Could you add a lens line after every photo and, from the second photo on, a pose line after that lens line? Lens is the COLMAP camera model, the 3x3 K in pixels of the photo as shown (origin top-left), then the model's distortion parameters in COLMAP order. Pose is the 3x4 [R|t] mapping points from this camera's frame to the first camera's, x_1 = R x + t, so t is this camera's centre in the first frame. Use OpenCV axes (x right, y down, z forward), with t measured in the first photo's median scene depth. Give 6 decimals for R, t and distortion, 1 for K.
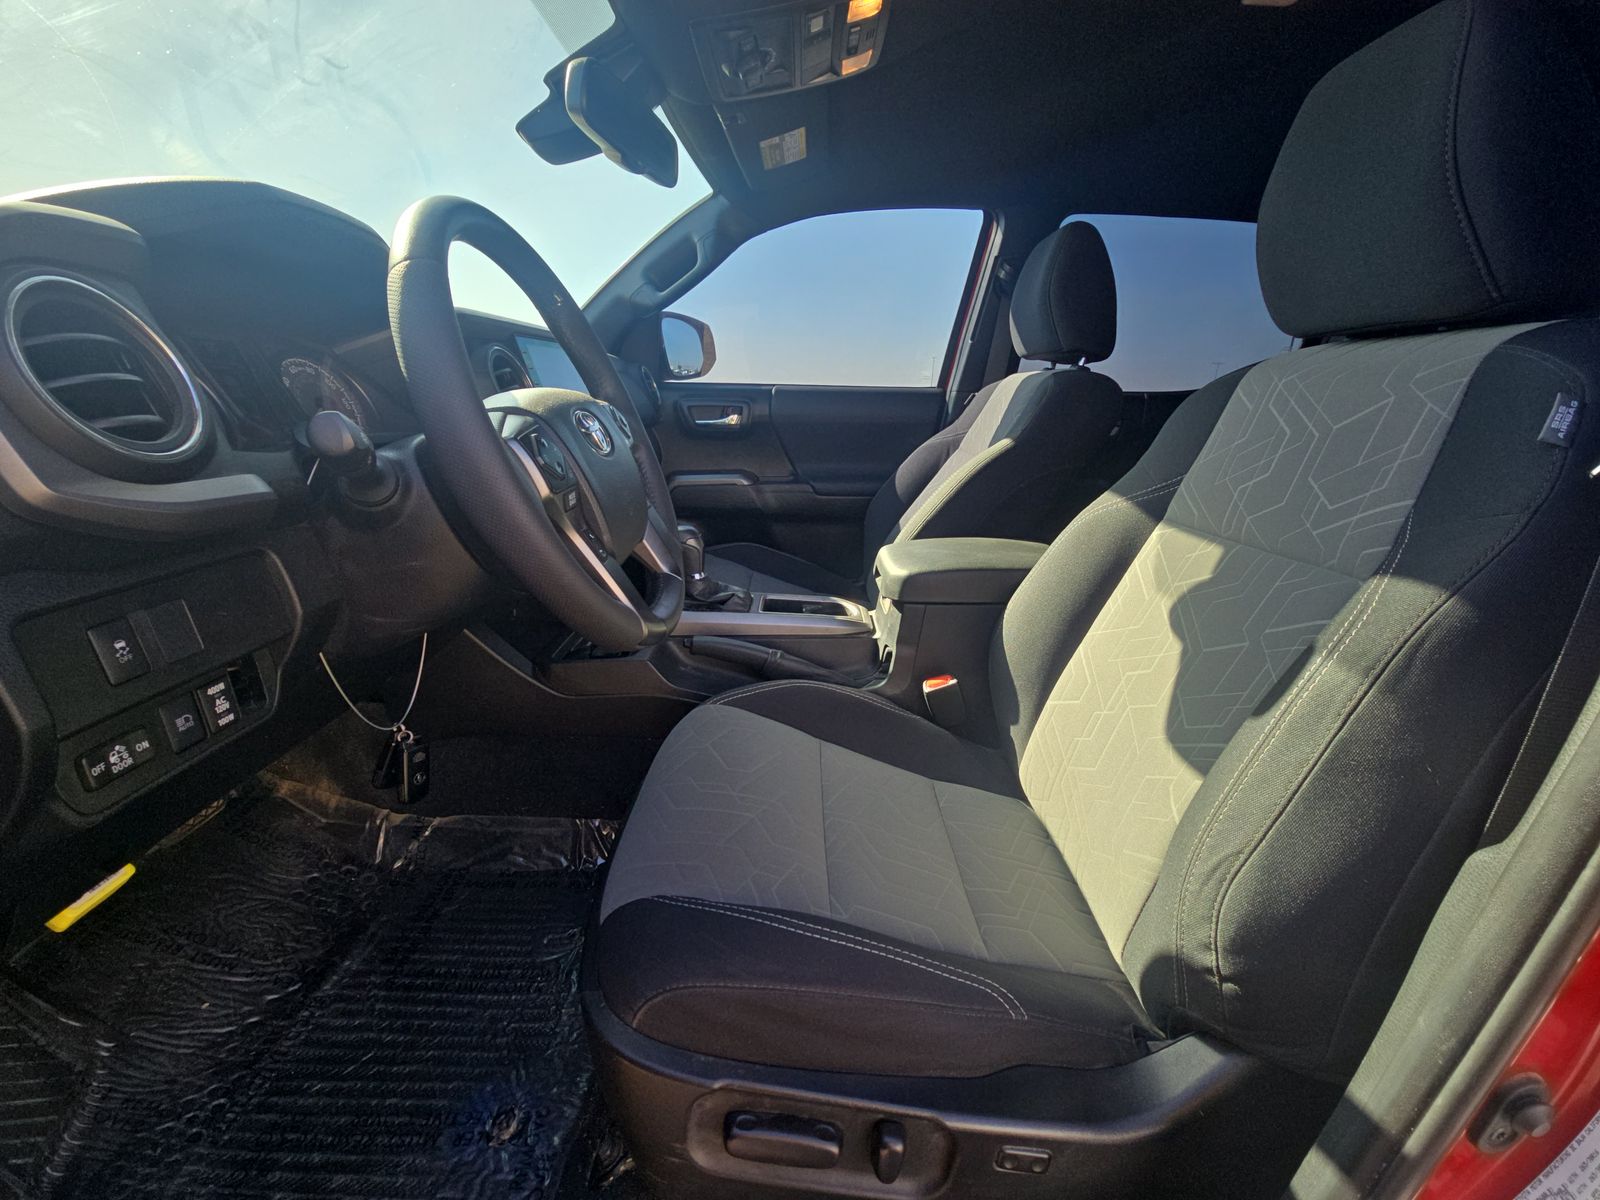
lens RADIAL K [[649.5, 0, 802.7], [0, 649.5, 604.0], [0, 0, 1]] dist [0.002188, -0.000597]
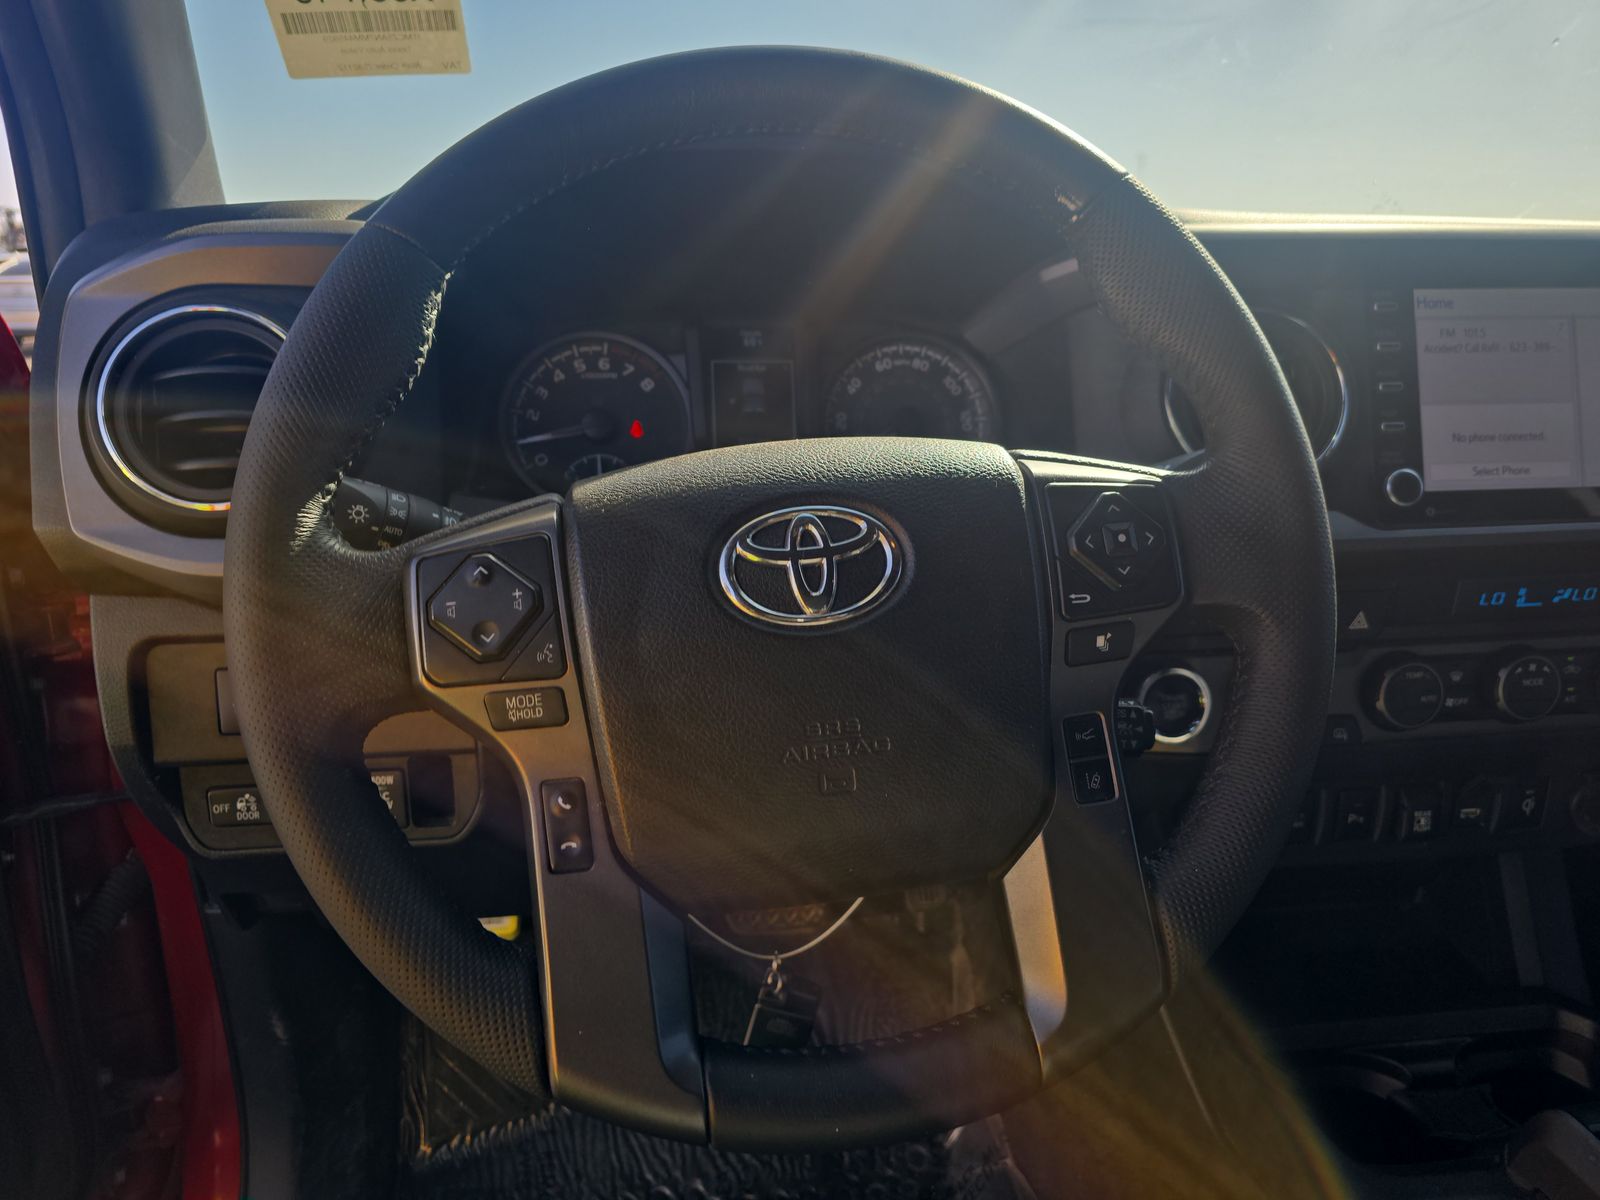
lens RADIAL K [[1097.0, 0, 801.6], [0, 1097.0, 603.9], [0, 0, 1]] dist [0.026908, -0.022855]
pose [[0.124849, 0.239592, -0.962813, 0.166837], [-0.302442, 0.933412, 0.193058, -0.199099], [0.944956, 0.267092, 0.188998, 0.480611]]
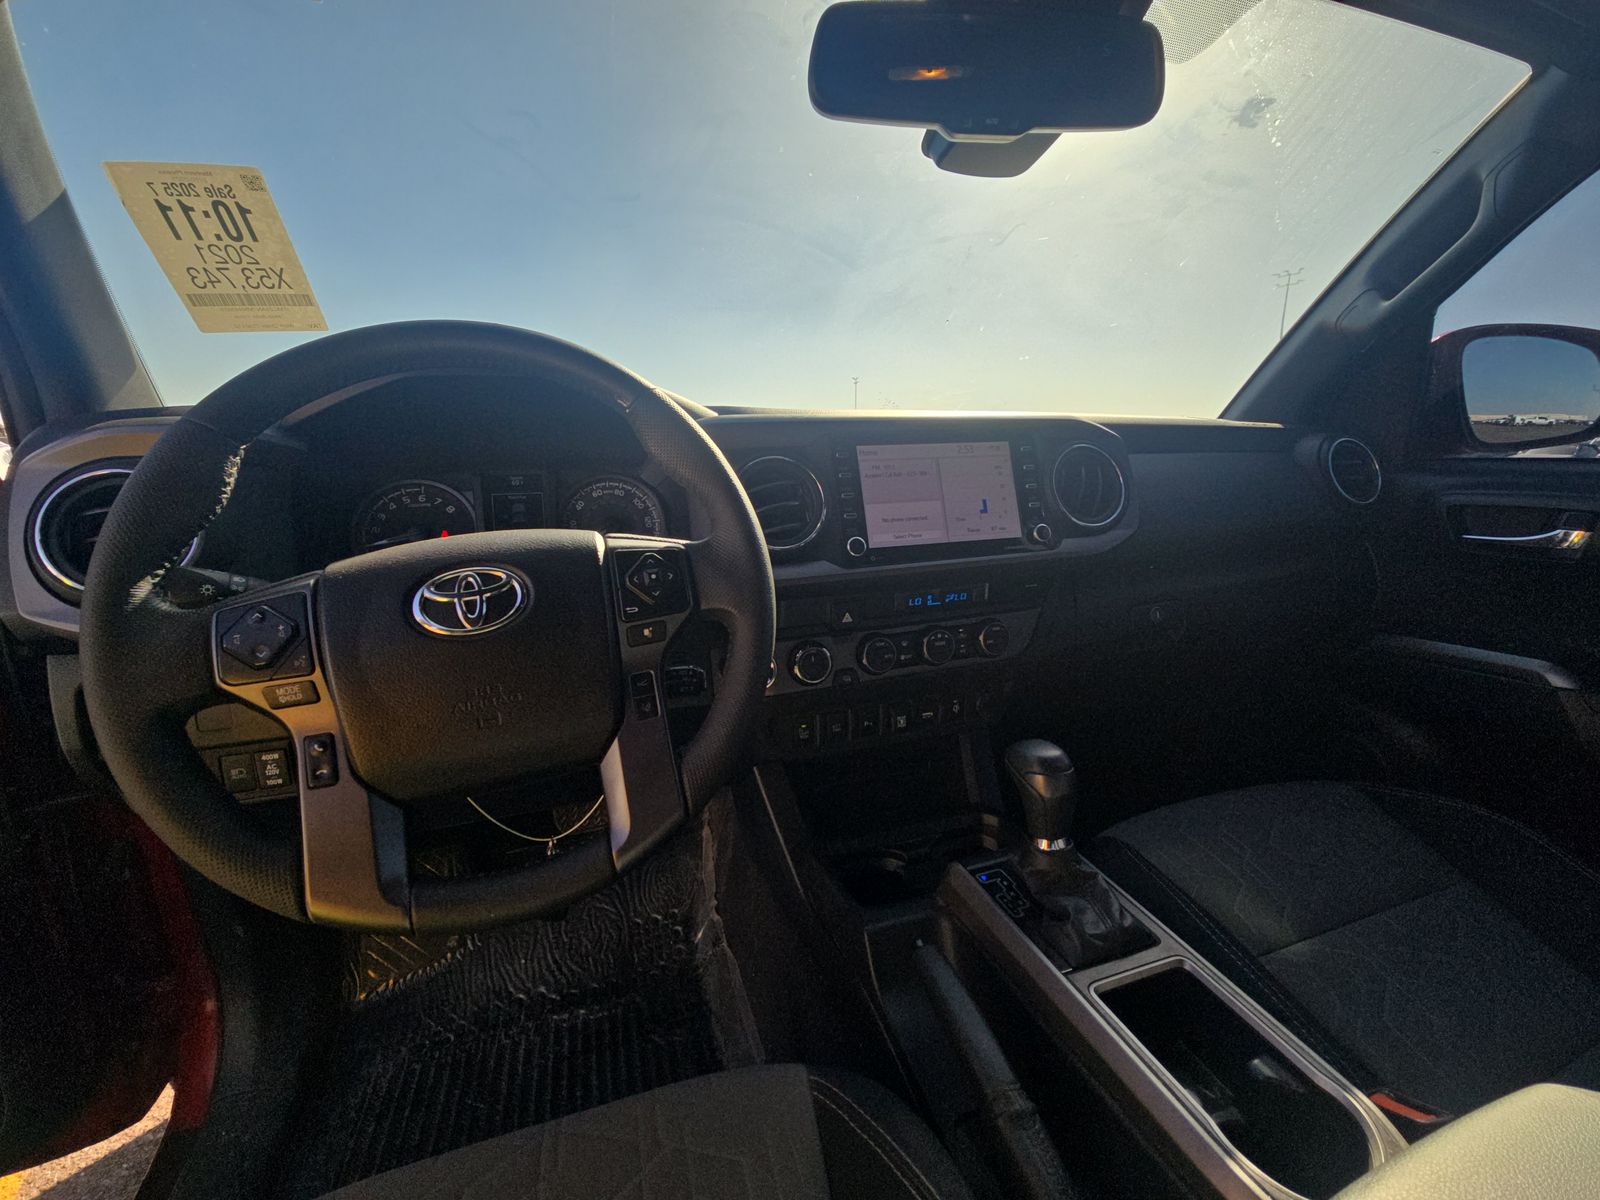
lens RADIAL K [[649.5, 0, 793.8], [0, 649.5, 607.3], [0, 0, 1]] dist [0.002188, -0.000597]
pose [[0.311750, 0.178829, -0.933184, 0.233306], [-0.262430, 0.960132, 0.096323, -0.224929], [0.913205, 0.214866, 0.346251, 0.587954]]
